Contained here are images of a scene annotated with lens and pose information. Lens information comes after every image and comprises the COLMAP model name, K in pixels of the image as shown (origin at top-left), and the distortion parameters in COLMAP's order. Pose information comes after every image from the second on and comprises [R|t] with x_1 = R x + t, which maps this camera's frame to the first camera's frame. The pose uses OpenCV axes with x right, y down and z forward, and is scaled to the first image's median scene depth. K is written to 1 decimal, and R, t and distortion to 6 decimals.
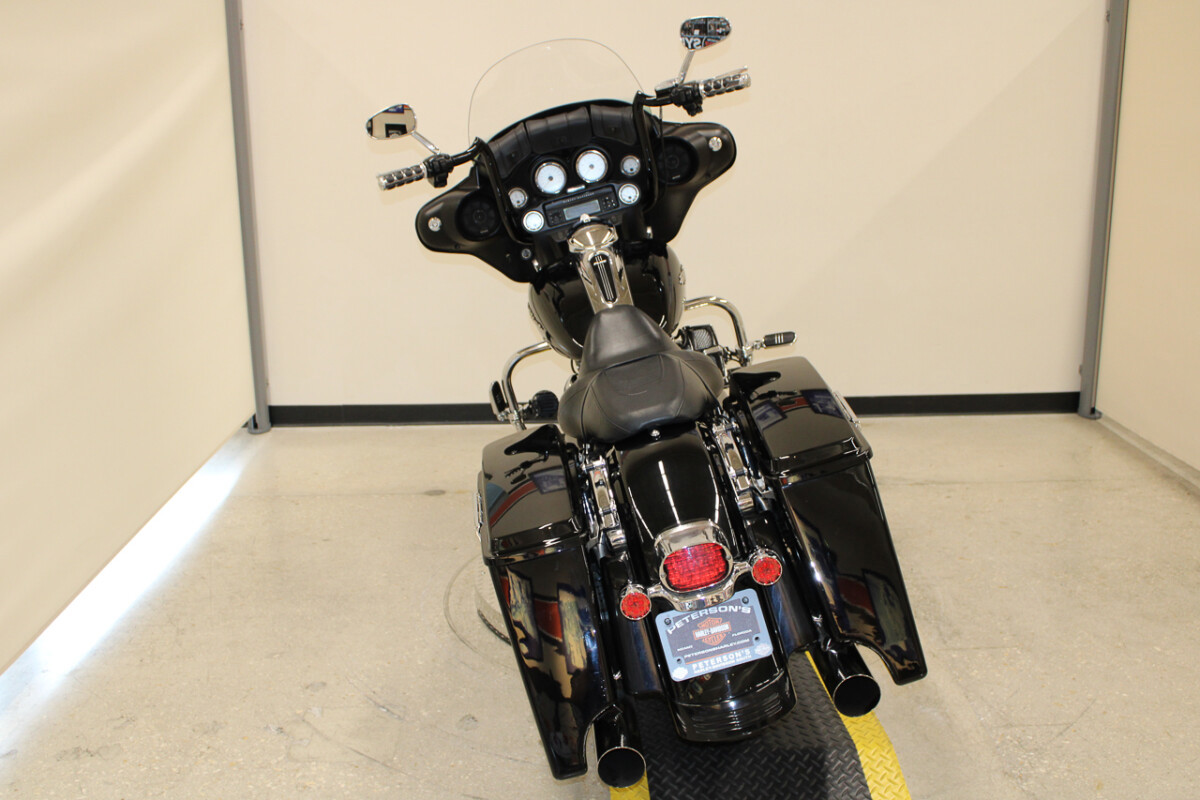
lens RADIAL K [[1258.2, 0, 600.0], [0, 1258.2, 400.0], [0, 0, 1]] dist [-0.117476, 0.132940]
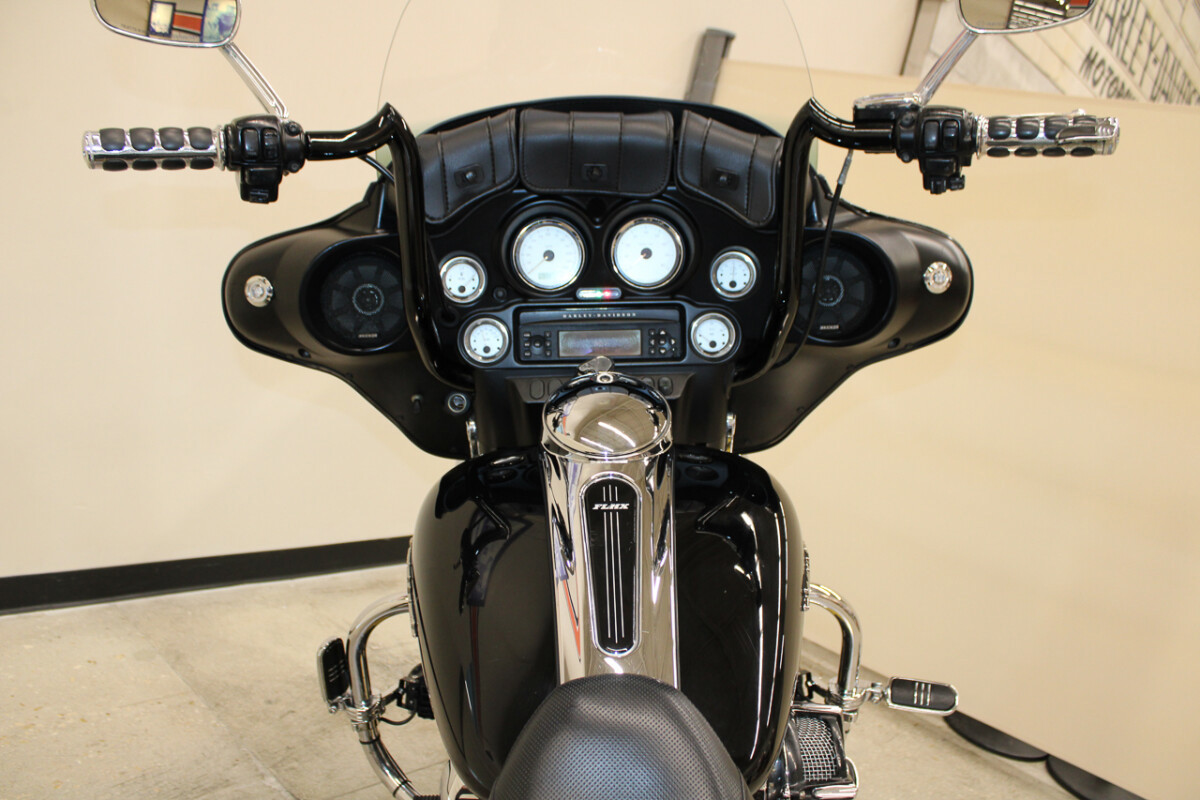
lens RADIAL K [[976.4, 0, 600.4], [0, 976.4, 384.0], [0, 0, 1]] dist [-0.173609, 0.156863]
pose [[0.967294, 0.253404, 0.011370, -0.014928], [-0.251978, 0.965068, -0.071765, -0.117522], [-0.029158, 0.066553, 0.997357, 0.685724]]
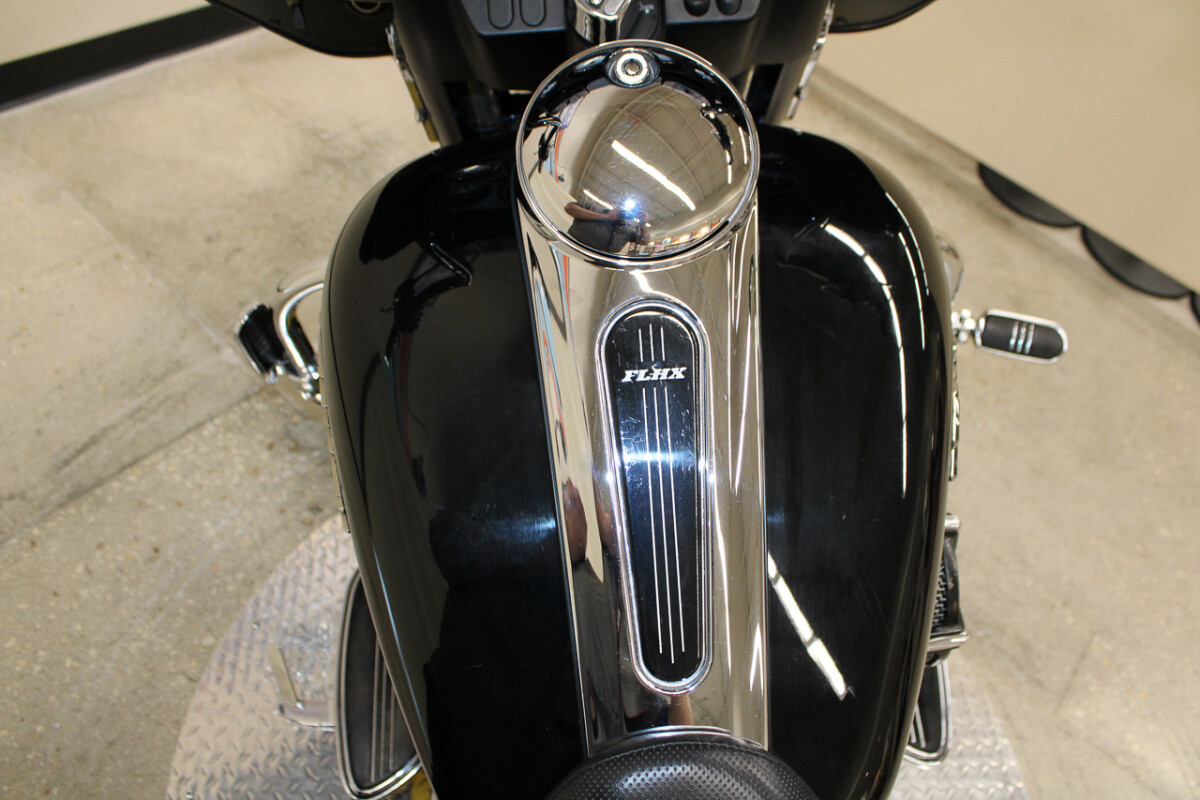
lens RADIAL K [[976.4, 0, 600.4], [0, 976.4, 384.0], [0, 0, 1]] dist [-0.173609, 0.156863]
pose [[0.971515, 0.154958, 0.179295, -0.035737], [-0.230554, 0.793018, 0.563886, -0.188153], [-0.054806, -0.589161, 0.806155, 0.836646]]
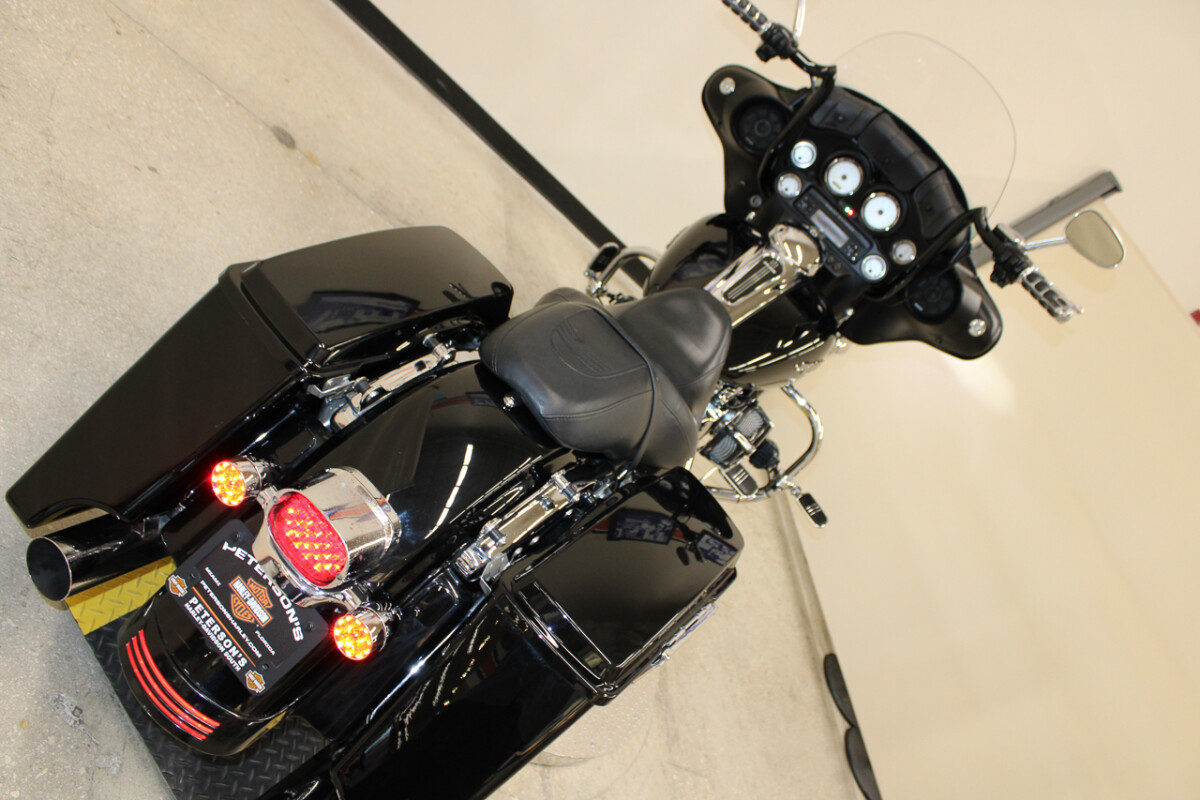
lens RADIAL K [[1014.1, 0, 604.6], [0, 1014.1, 393.4], [0, 0, 1]] dist [-0.149124, 0.129110]
pose [[0.461093, 0.881032, -0.105714, 0.087356], [-0.867146, 0.472663, 0.156997, -0.077055], [0.188287, 0.019279, 0.981925, 0.326664]]
